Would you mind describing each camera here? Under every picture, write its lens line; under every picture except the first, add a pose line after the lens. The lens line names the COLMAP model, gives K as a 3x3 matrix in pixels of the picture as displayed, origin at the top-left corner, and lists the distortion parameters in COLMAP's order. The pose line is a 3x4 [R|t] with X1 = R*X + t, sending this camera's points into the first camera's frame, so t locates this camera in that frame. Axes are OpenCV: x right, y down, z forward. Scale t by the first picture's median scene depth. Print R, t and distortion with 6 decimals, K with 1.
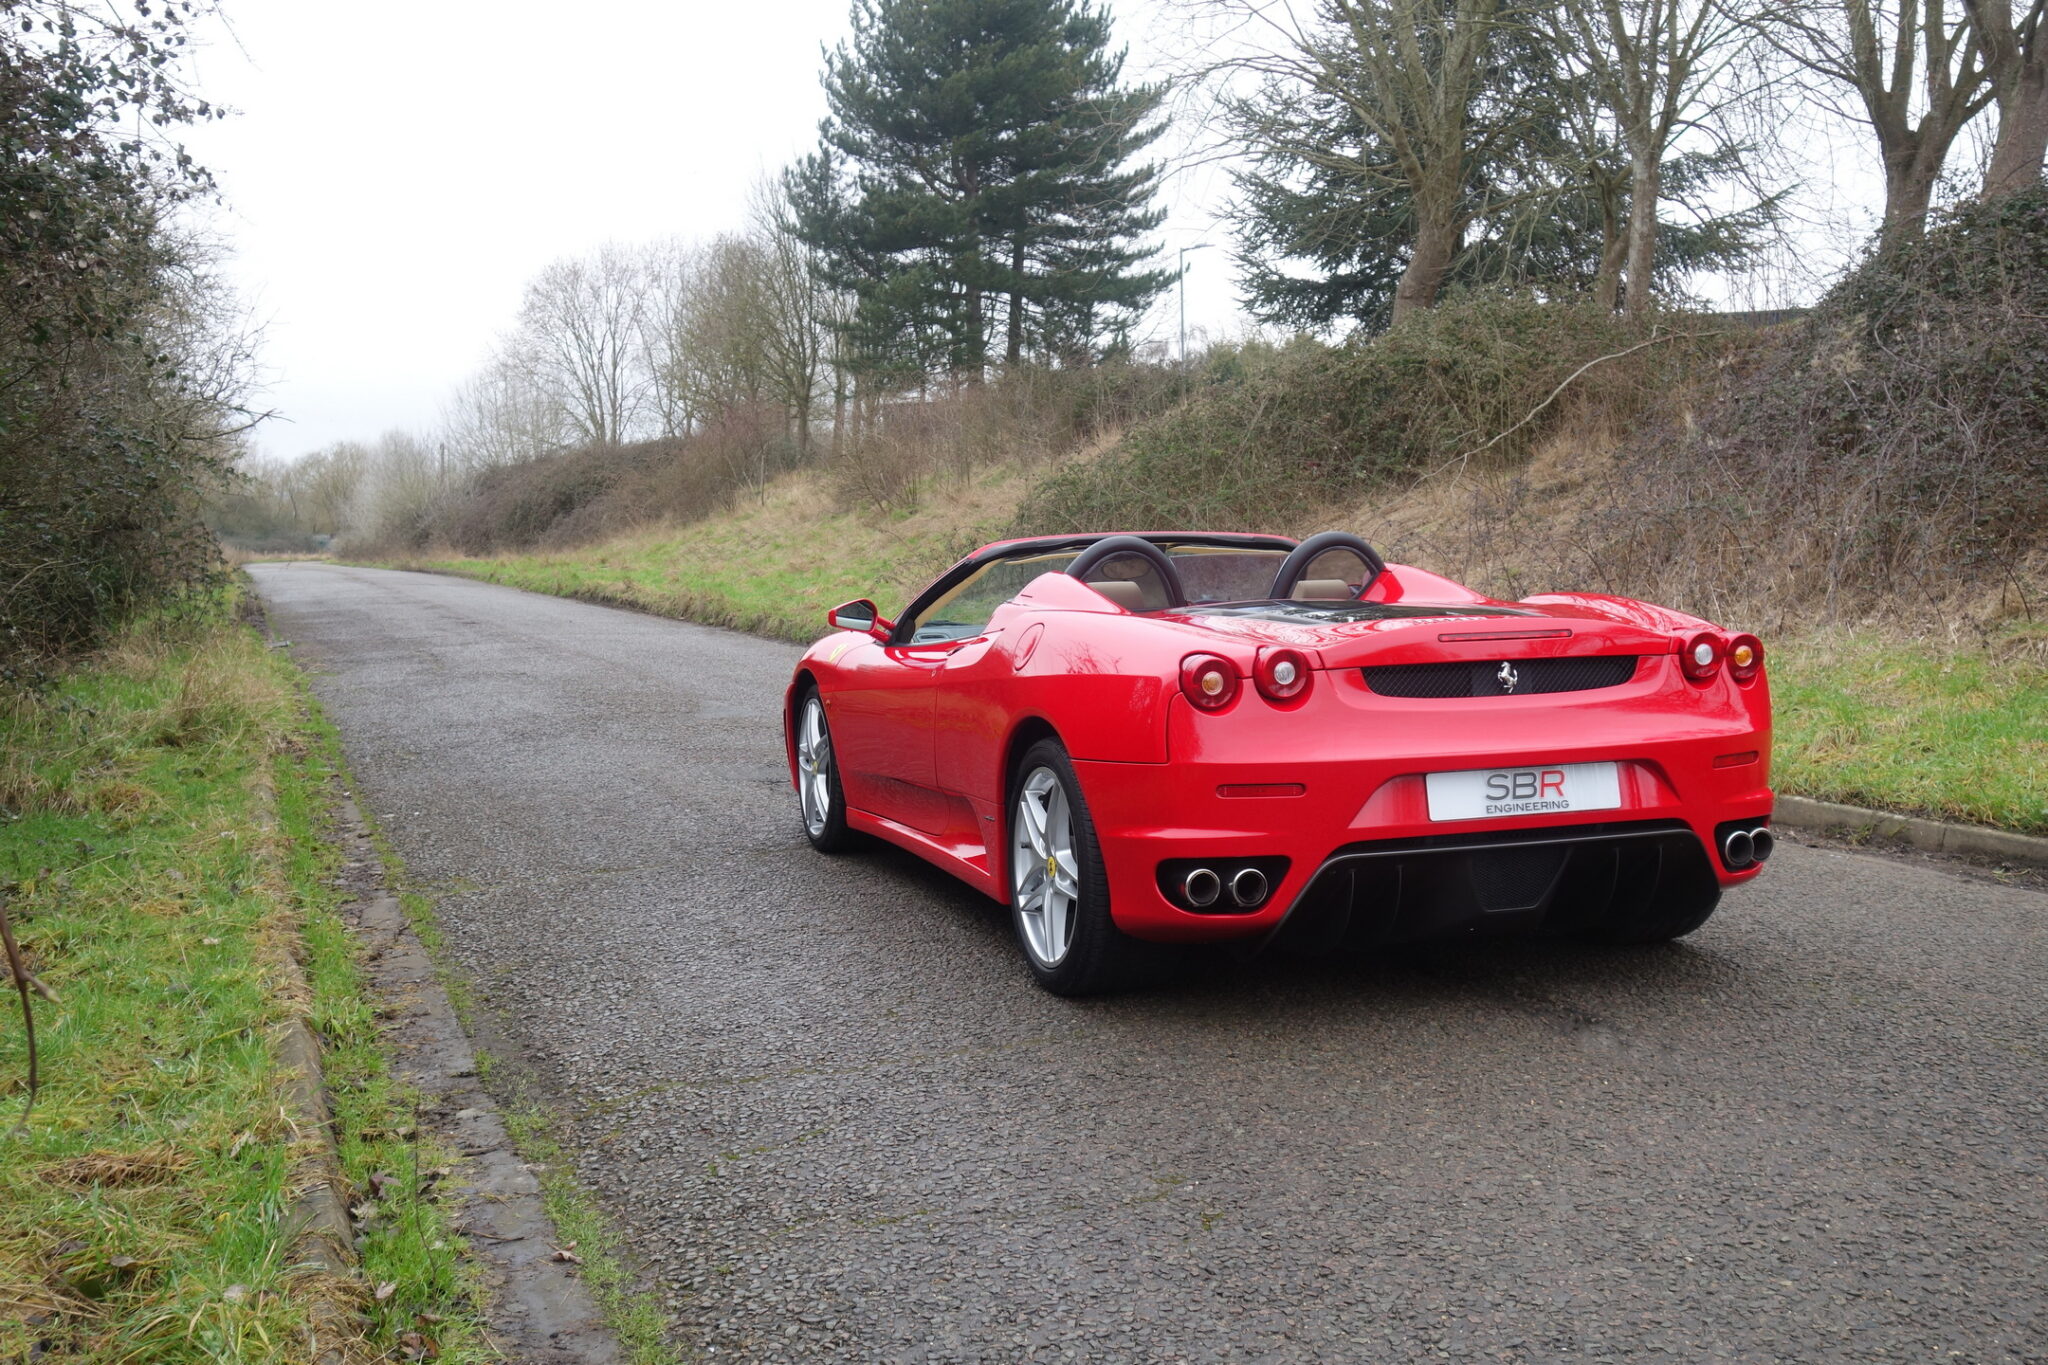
lens RADIAL K [[2177.1, 0, 1019.3], [0, 2177.1, 659.2], [0, 0, 1]] dist [0.024425, 0.000000]
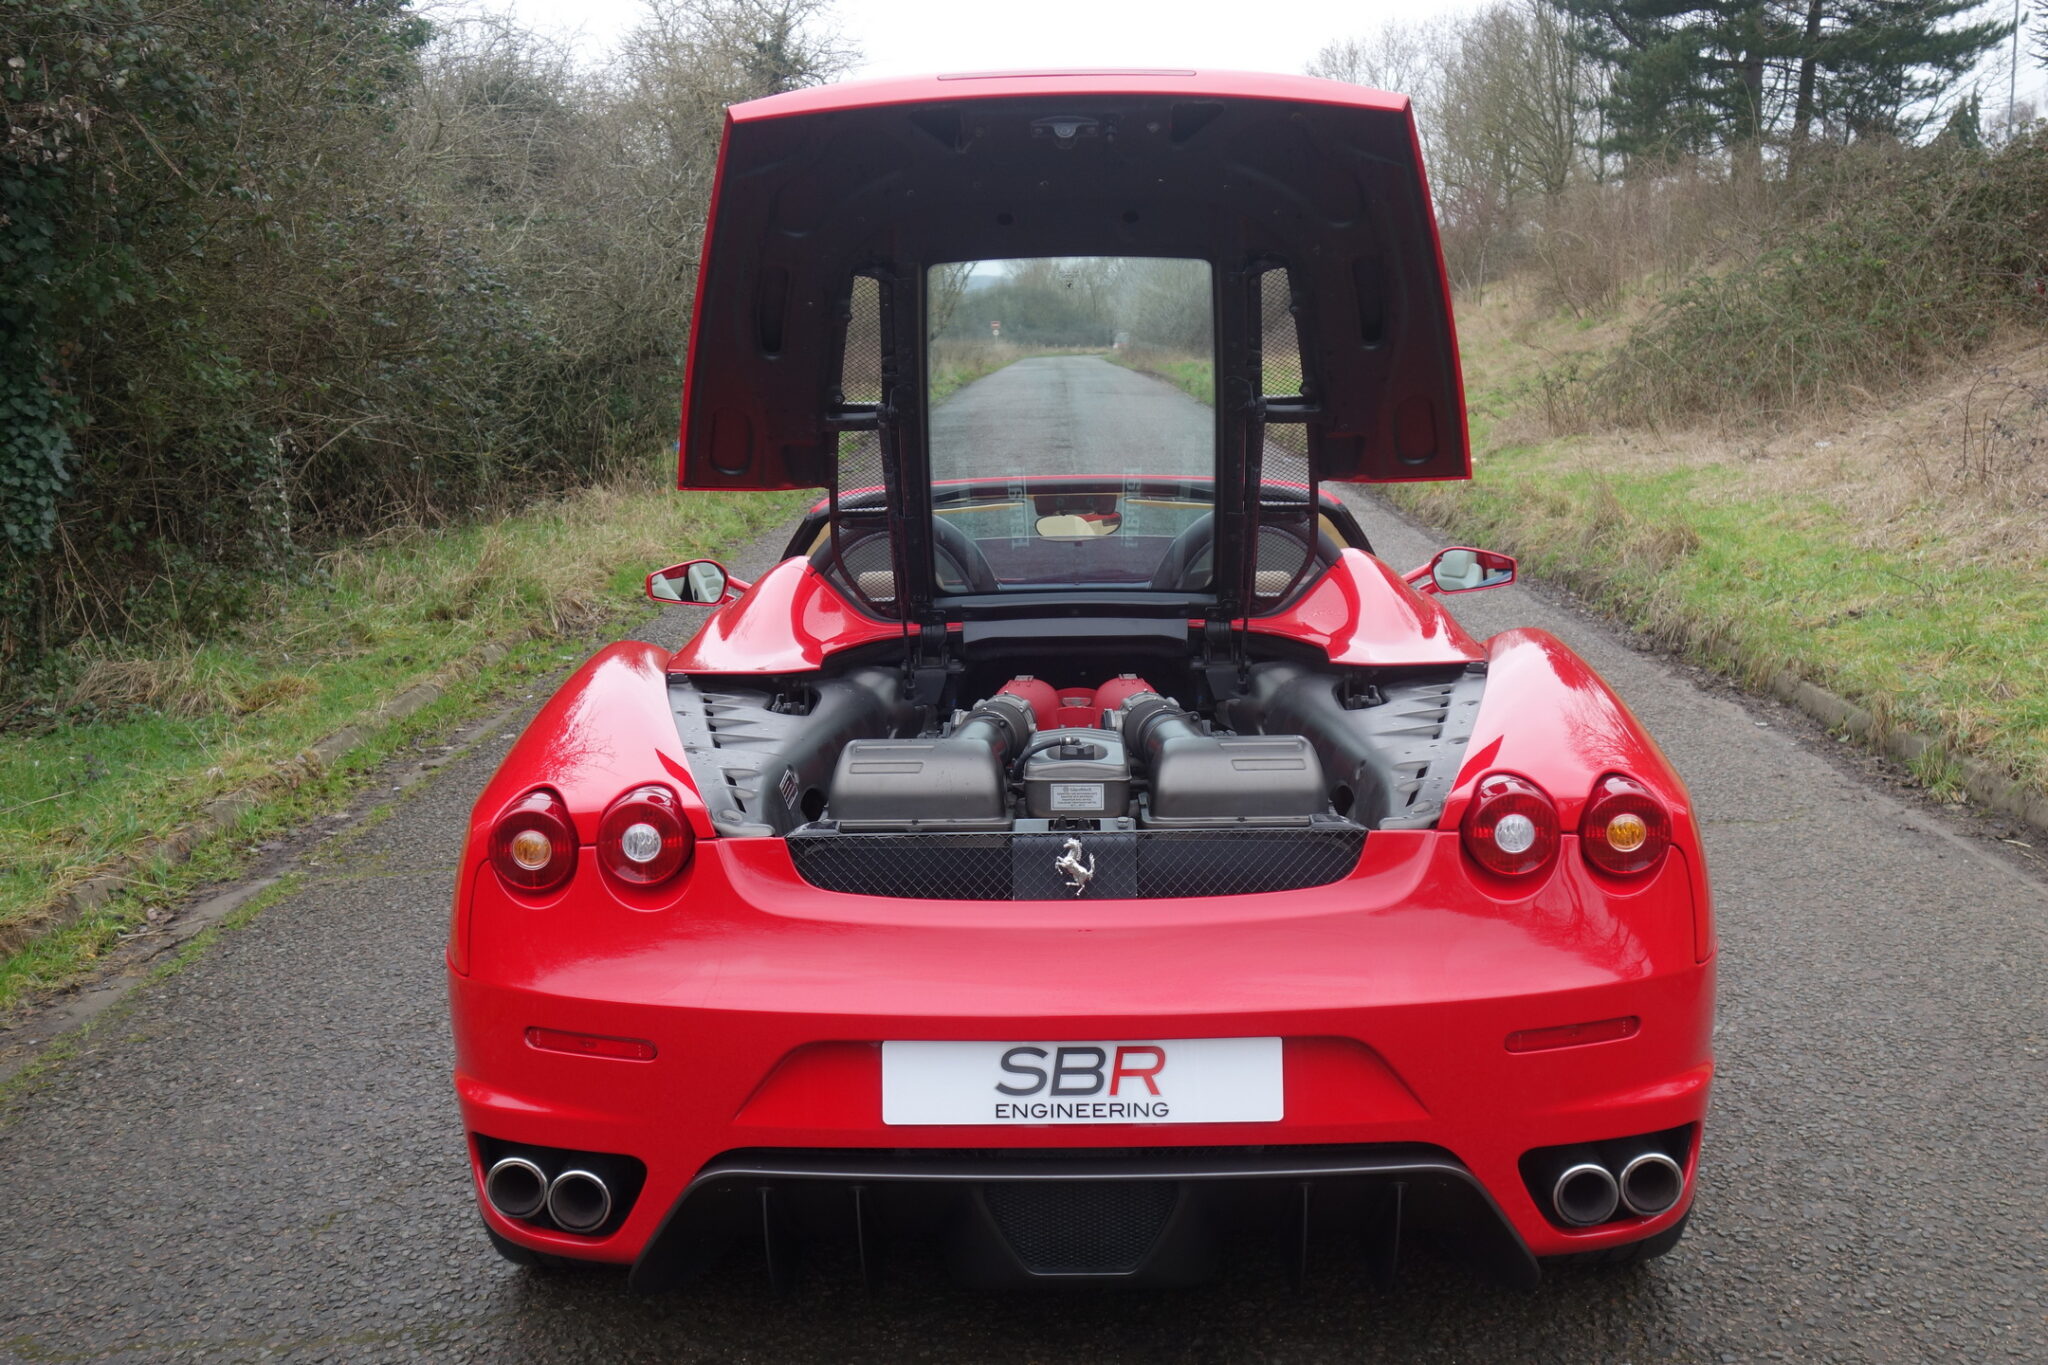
lens RADIAL K [[2177.1, 0, 1022.3], [0, 2177.1, 689.6], [0, 0, 1]] dist [0.024425, 0.000000]
pose [[0.932629, 0.062154, -0.355443, 0.052640], [-0.022747, 0.993221, 0.113993, -0.012759], [0.360119, -0.098227, 0.927721, 0.064767]]
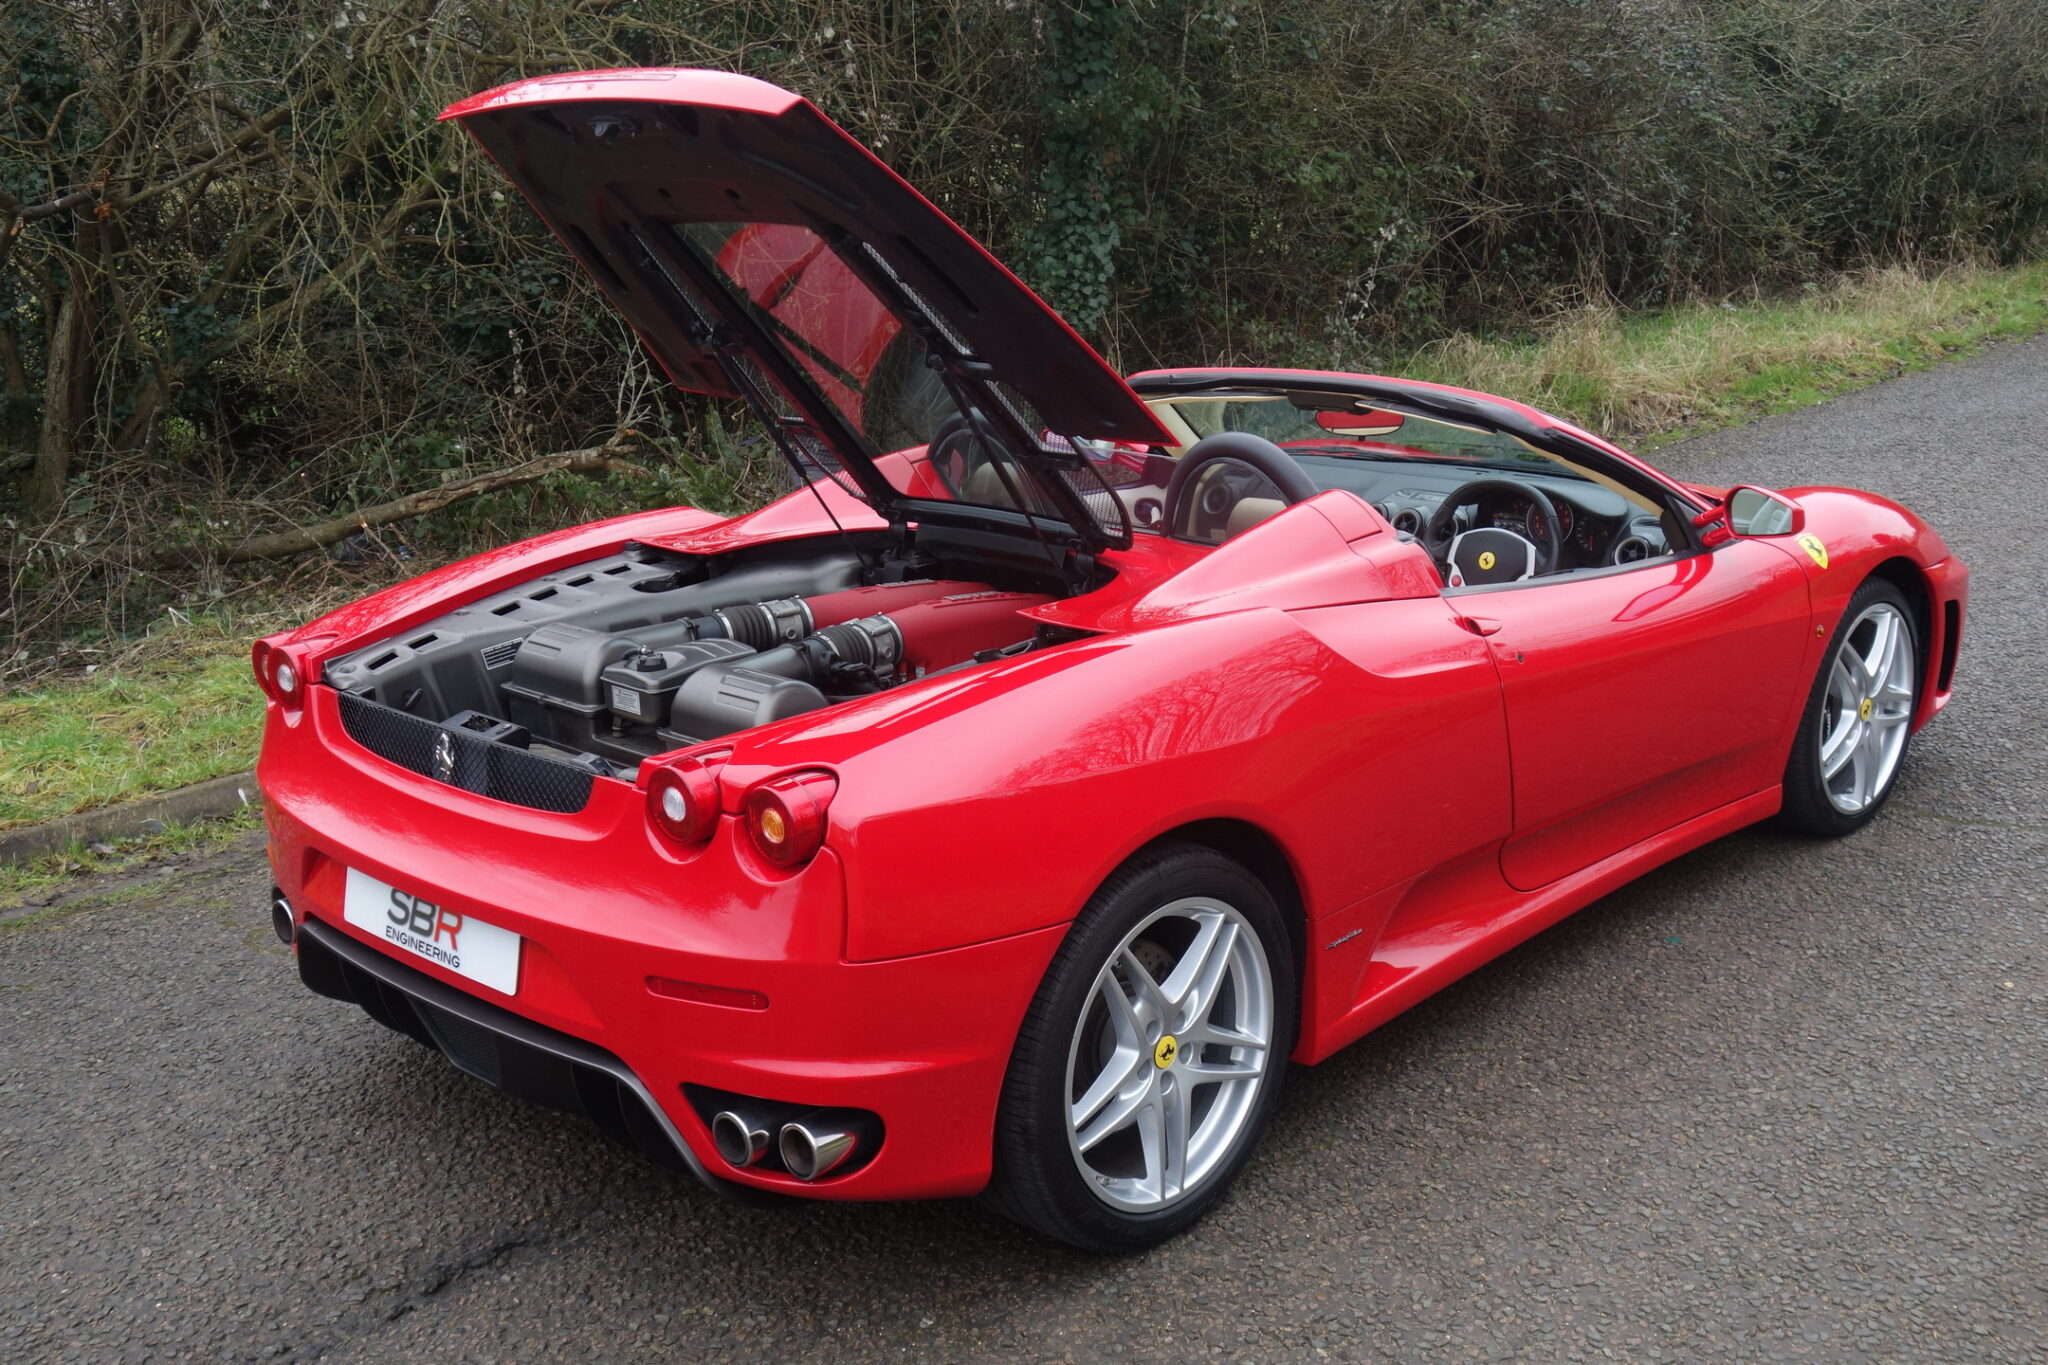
lens RADIAL K [[2177.1, 0, 1022.5], [0, 2177.1, 688.4], [0, 0, 1]] dist [0.024425, 0.000000]
pose [[0.445532, 0.246485, -0.860666, 0.114900], [-0.039636, 0.965840, 0.256088, -0.025081], [0.894388, -0.079982, 0.440082, 0.113181]]
